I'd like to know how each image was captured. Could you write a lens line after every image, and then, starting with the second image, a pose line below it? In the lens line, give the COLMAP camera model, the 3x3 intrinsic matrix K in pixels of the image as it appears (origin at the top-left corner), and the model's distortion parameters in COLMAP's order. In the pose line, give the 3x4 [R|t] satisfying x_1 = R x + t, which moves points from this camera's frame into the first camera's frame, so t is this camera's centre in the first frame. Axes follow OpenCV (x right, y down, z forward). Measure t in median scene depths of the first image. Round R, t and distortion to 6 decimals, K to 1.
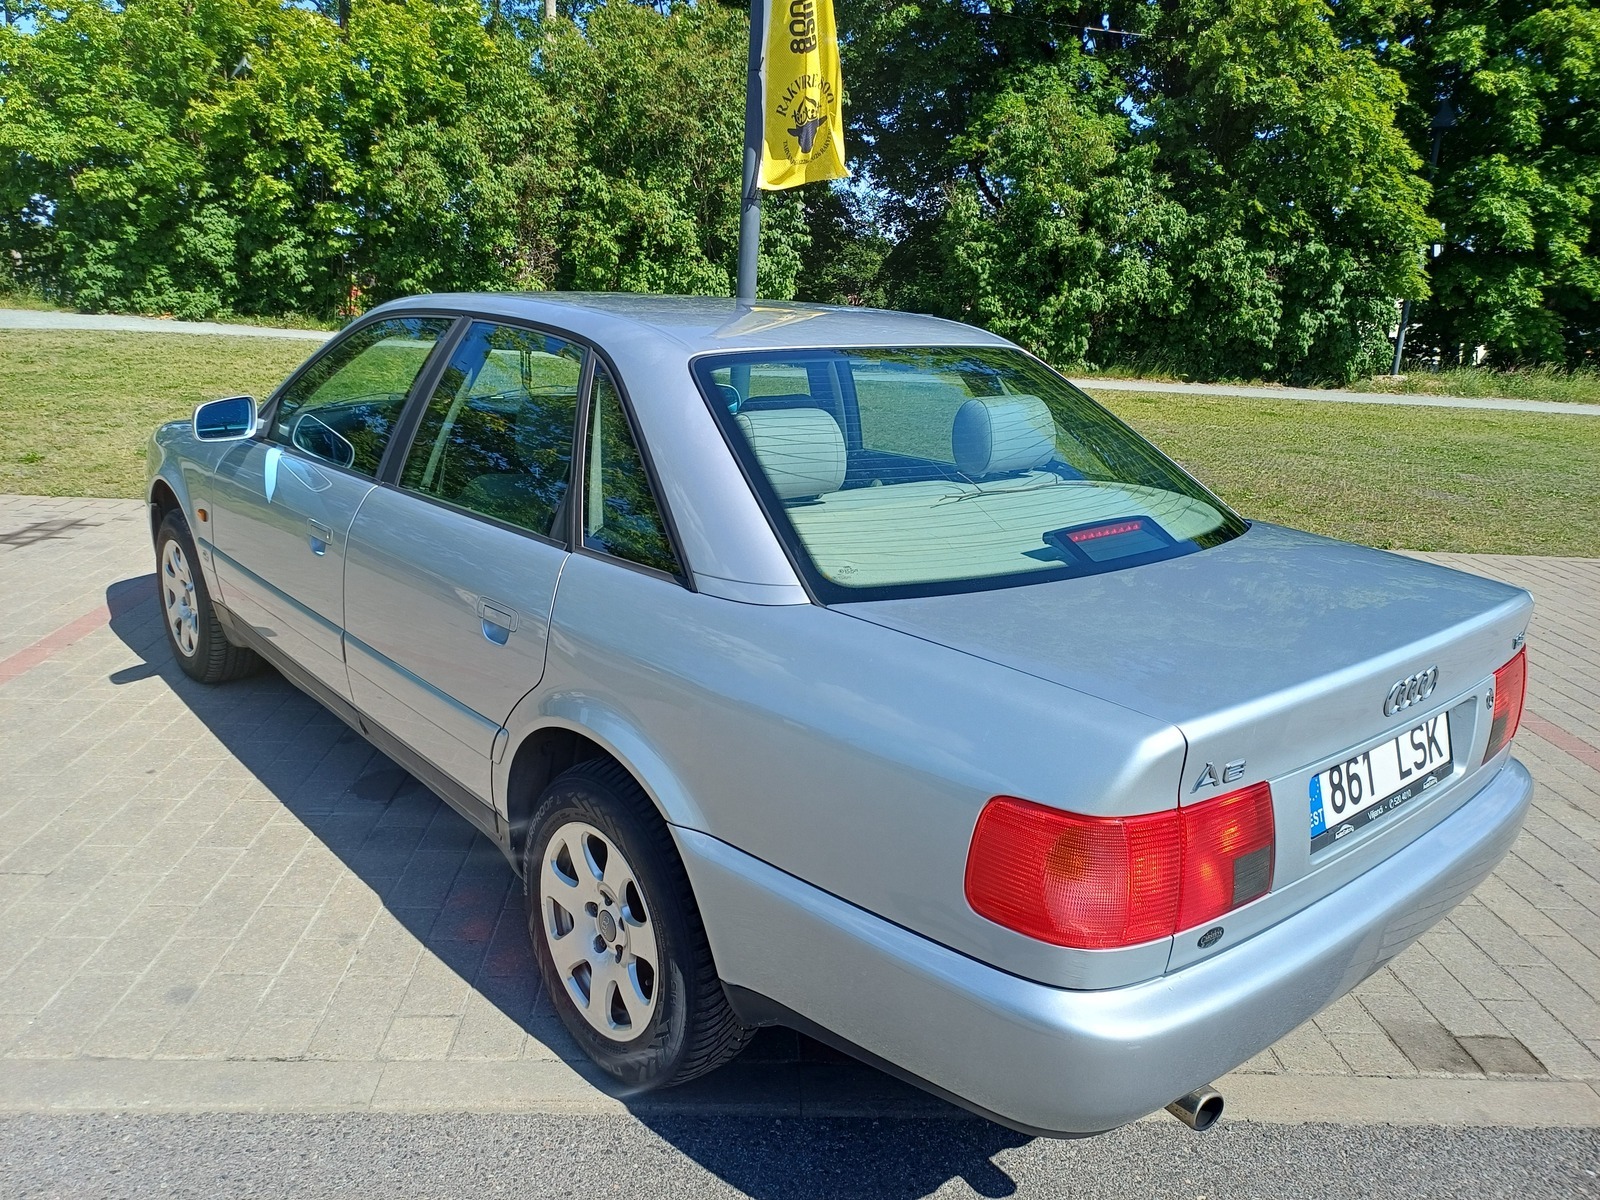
lens RADIAL K [[1168.5, 0, 801.7], [0, 1168.5, 613.1], [0, 0, 1]] dist [0.052684, -0.044300]
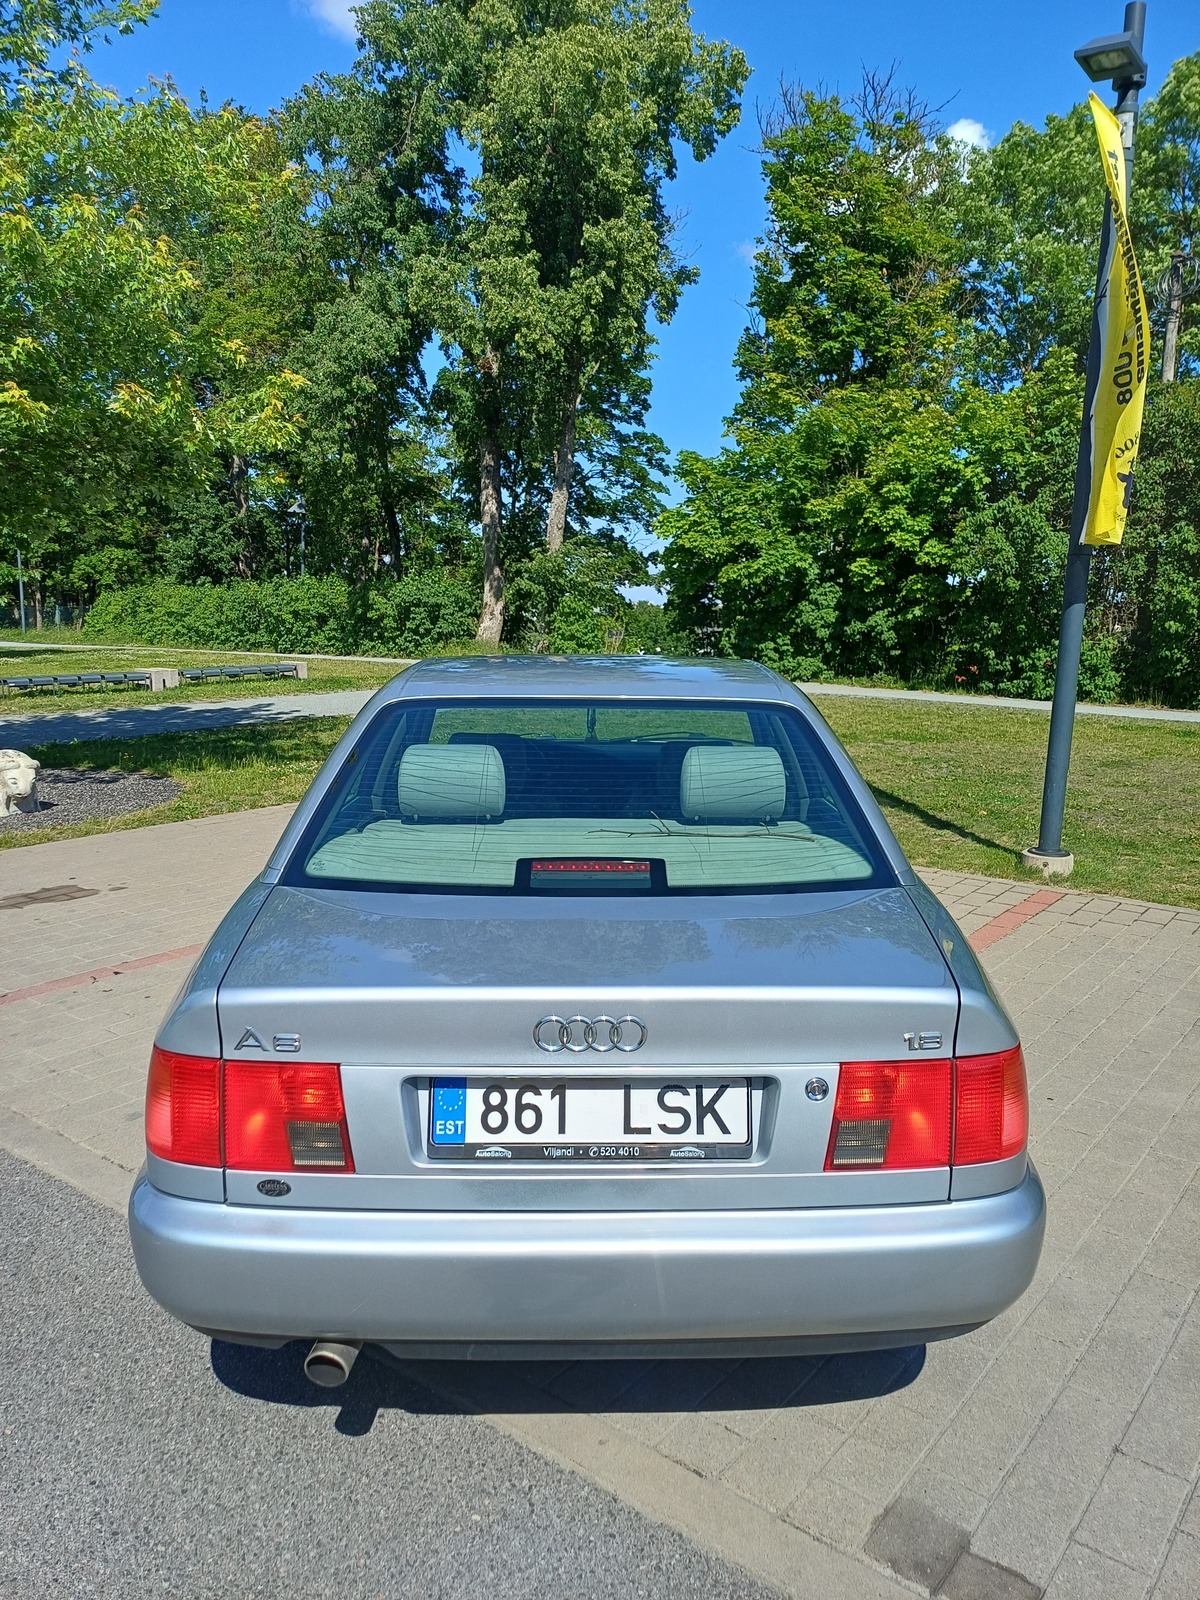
lens RADIAL K [[1168.5, 0, 589.5], [0, 1168.5, 801.4], [0, 0, 1]] dist [0.052684, -0.044300]
pose [[0.759620, 0.062563, -0.647351, 0.102808], [-0.152087, 0.984852, -0.083283, -0.004346], [0.632334, 0.161718, 0.757629, 0.018133]]
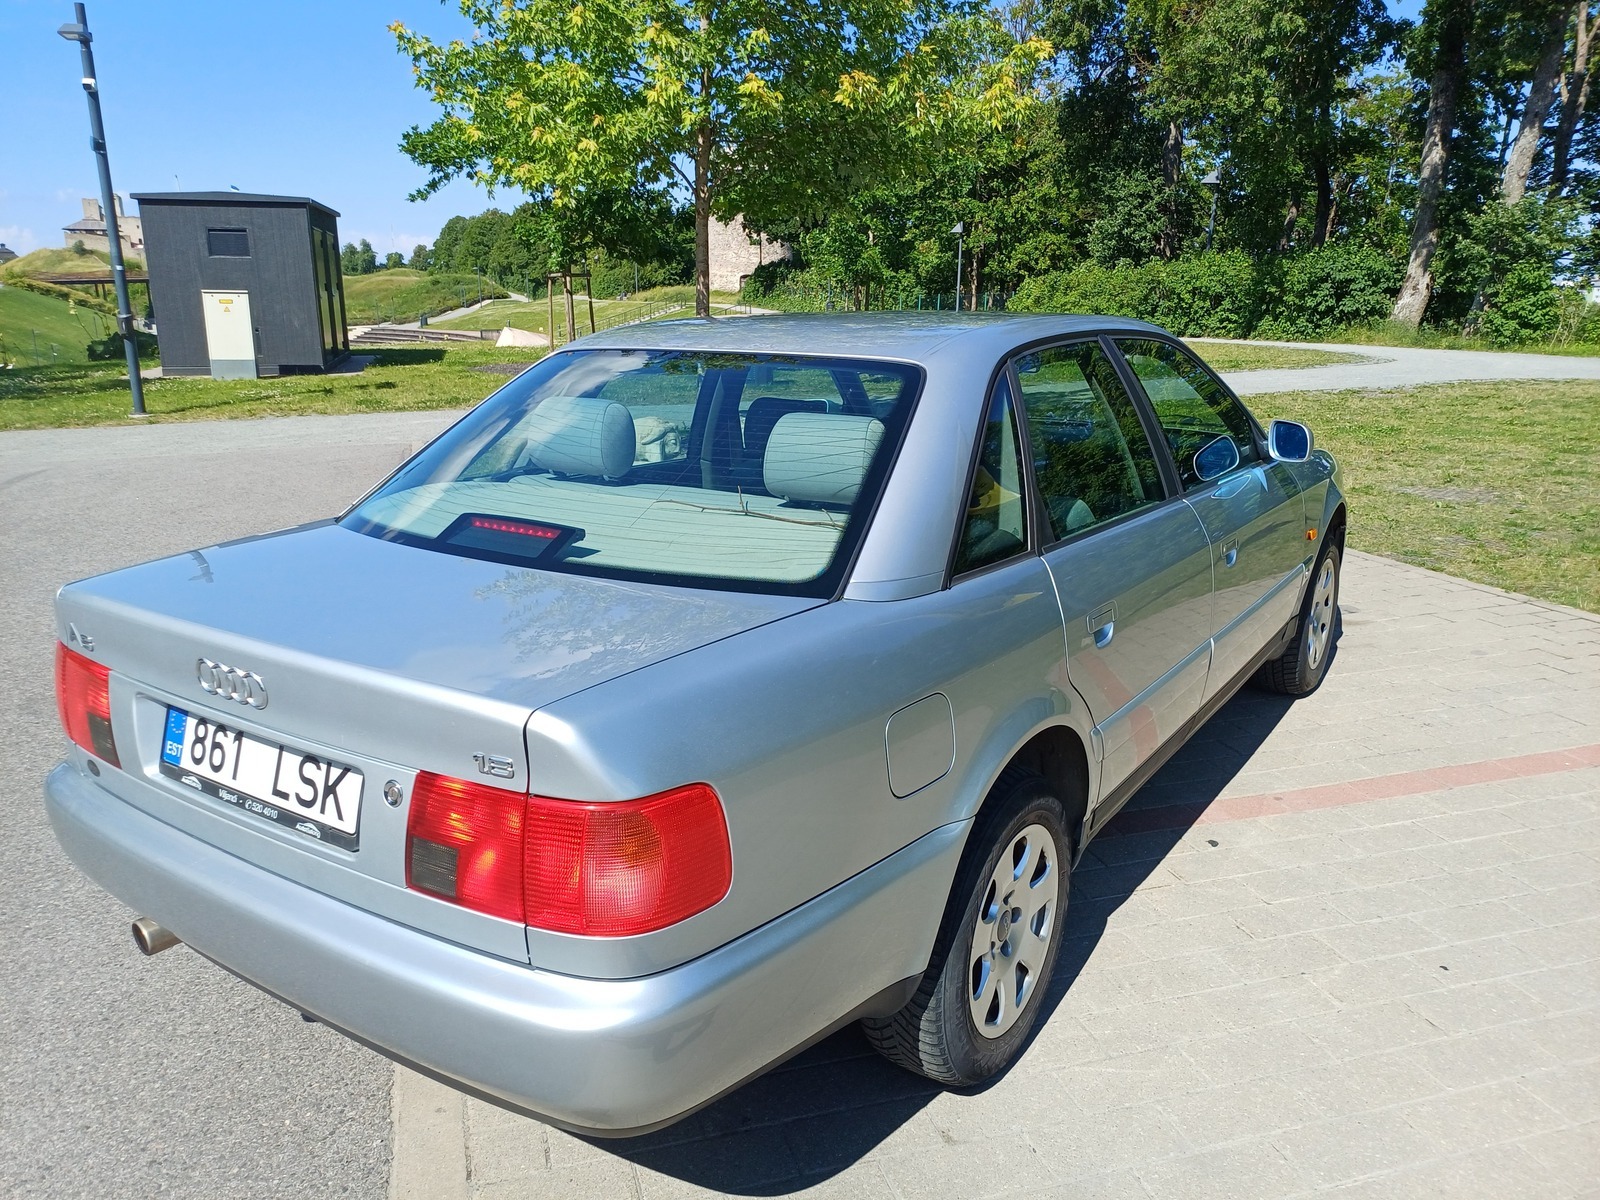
lens RADIAL K [[1168.5, 0, 795.7], [0, 1168.5, 600.4], [0, 0, 1]] dist [0.052684, -0.044300]
pose [[0.243758, 0.196549, -0.949711, 0.136737], [-0.252360, 0.958370, 0.133569, -0.021979], [0.936427, 0.207111, 0.283212, 0.102003]]
